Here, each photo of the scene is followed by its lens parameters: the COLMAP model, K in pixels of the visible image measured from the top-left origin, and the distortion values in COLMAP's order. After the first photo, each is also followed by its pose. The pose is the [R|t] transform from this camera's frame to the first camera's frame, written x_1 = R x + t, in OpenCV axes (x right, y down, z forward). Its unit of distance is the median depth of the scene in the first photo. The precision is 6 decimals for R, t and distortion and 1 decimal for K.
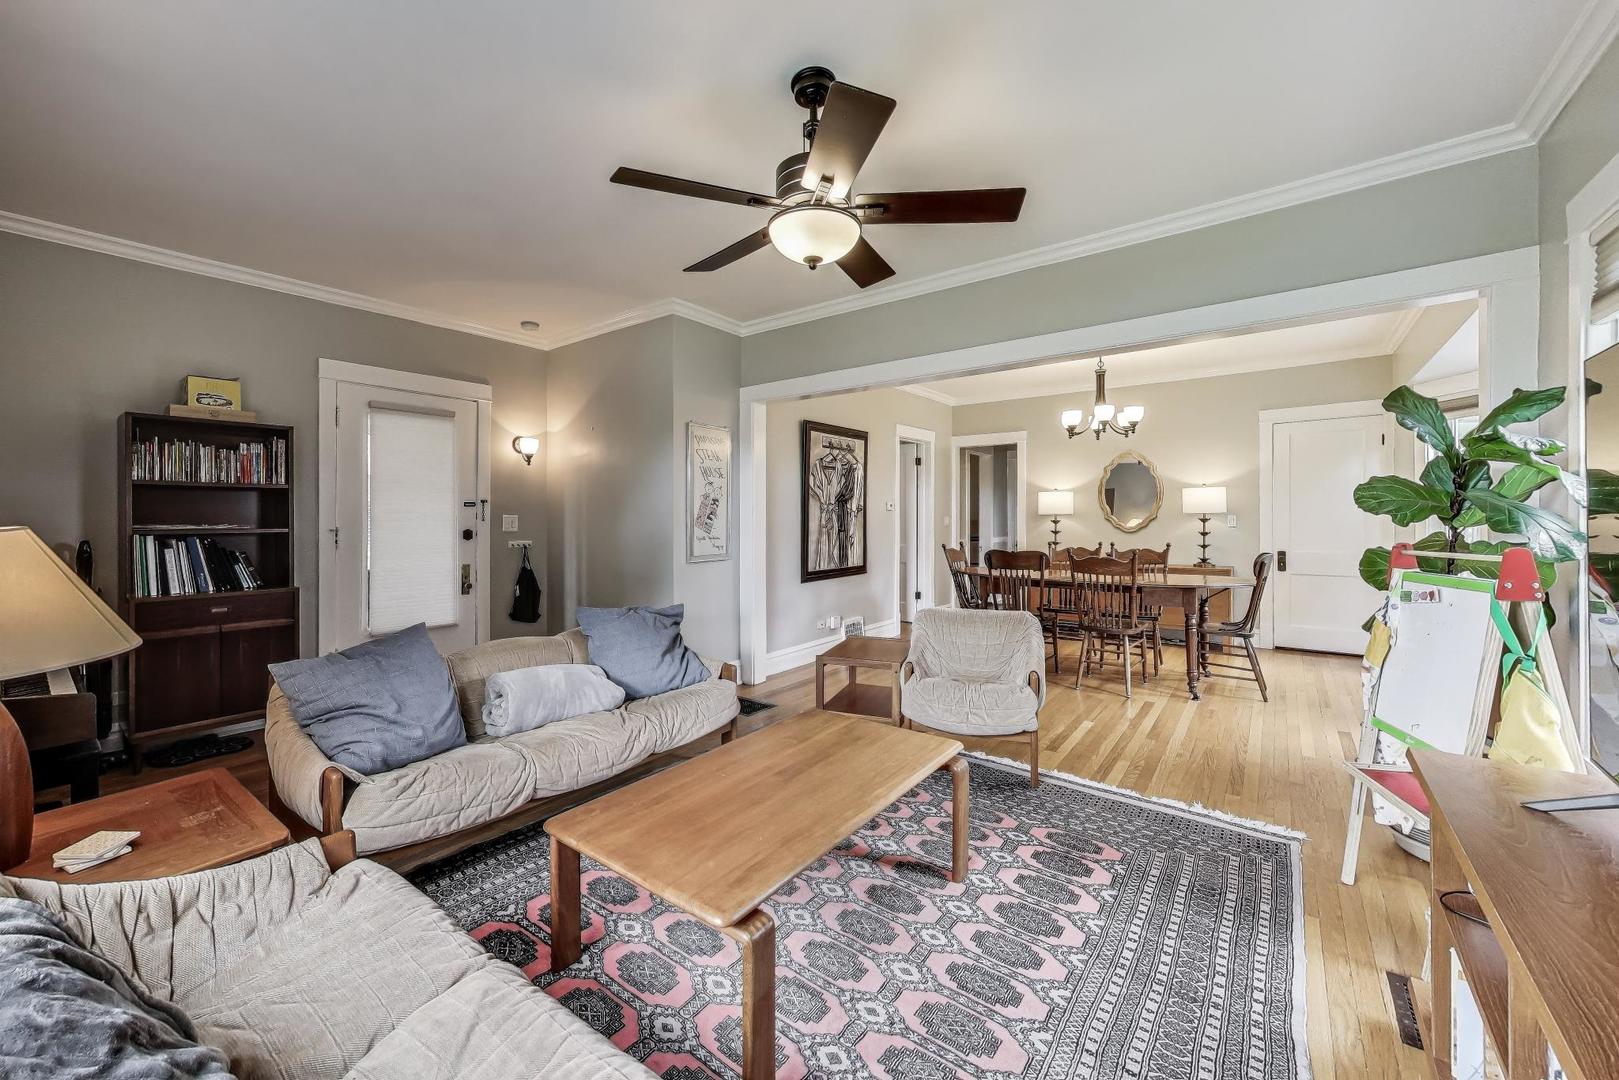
lens RADIAL K [[566.3, 0, 817.3], [0, 566.3, 513.2], [0, 0, 1]] dist [0.000210, 0.000045]
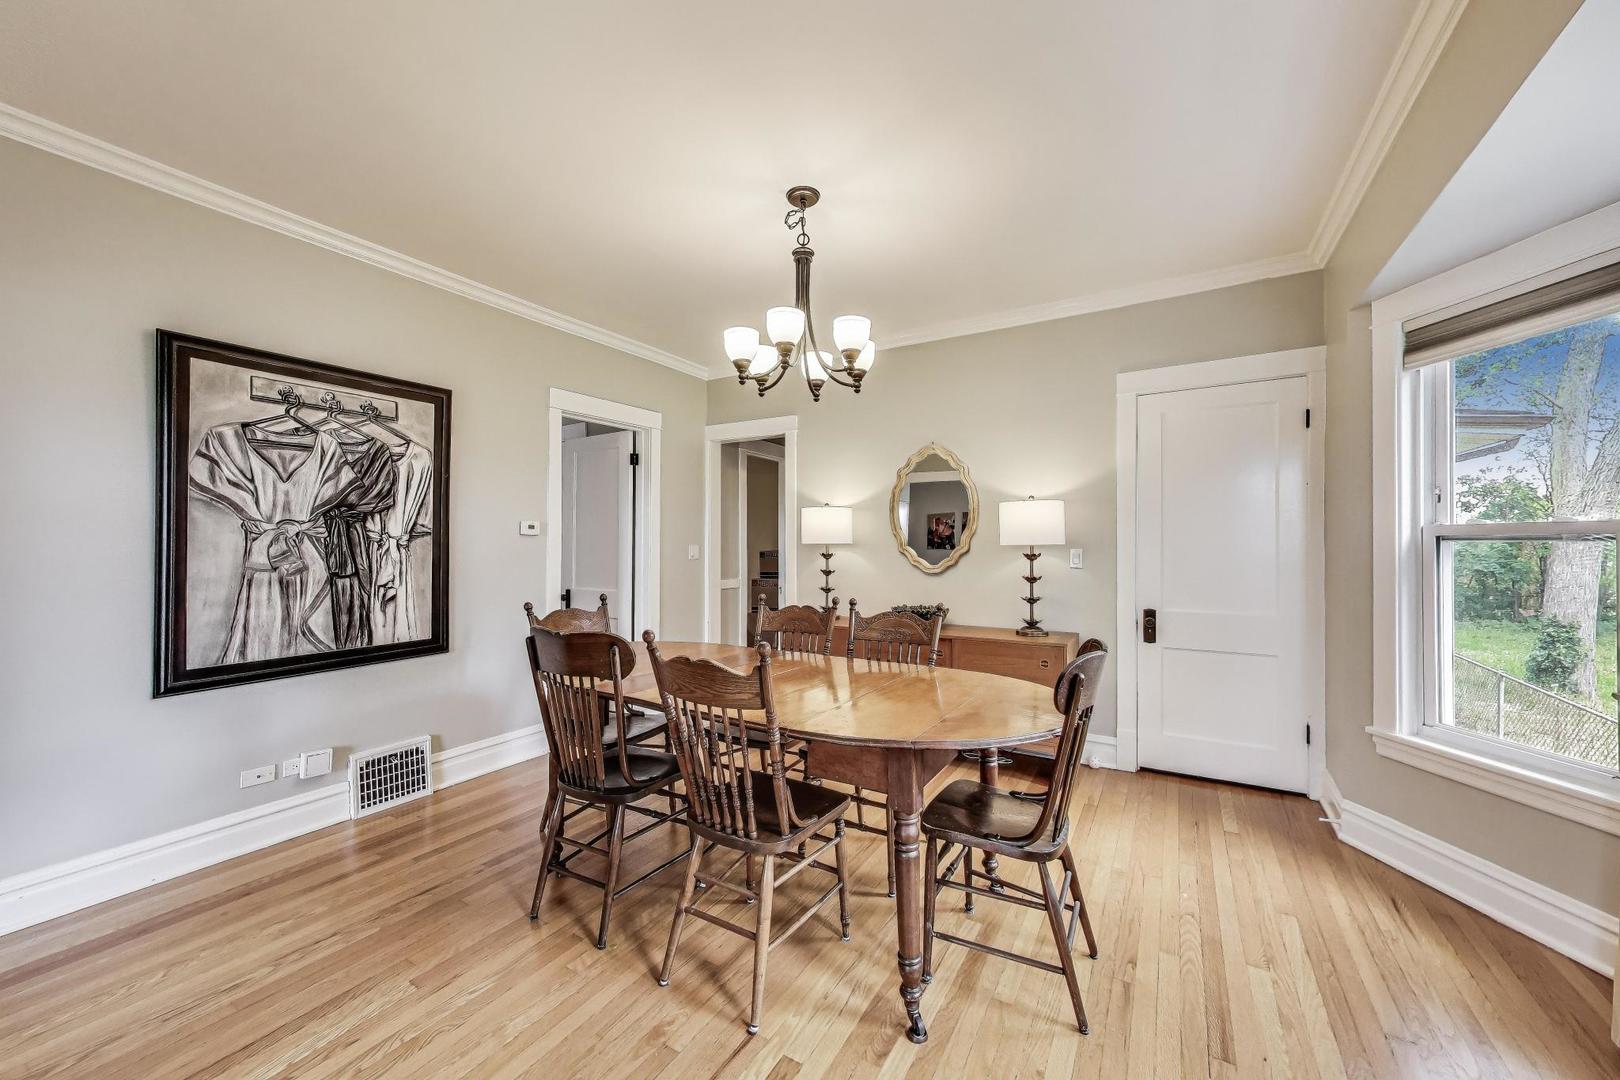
lens RADIAL K [[580.5, 0, 810.0], [0, 580.5, 540.0], [0, 0, 1]] dist [0.001401, 0.000067]
pose [[0.991802, 0.007128, 0.127586, 0.383904], [-0.007103, 0.999975, -0.000650, -0.003007], [-0.127587, -0.000262, 0.991827, 0.436138]]
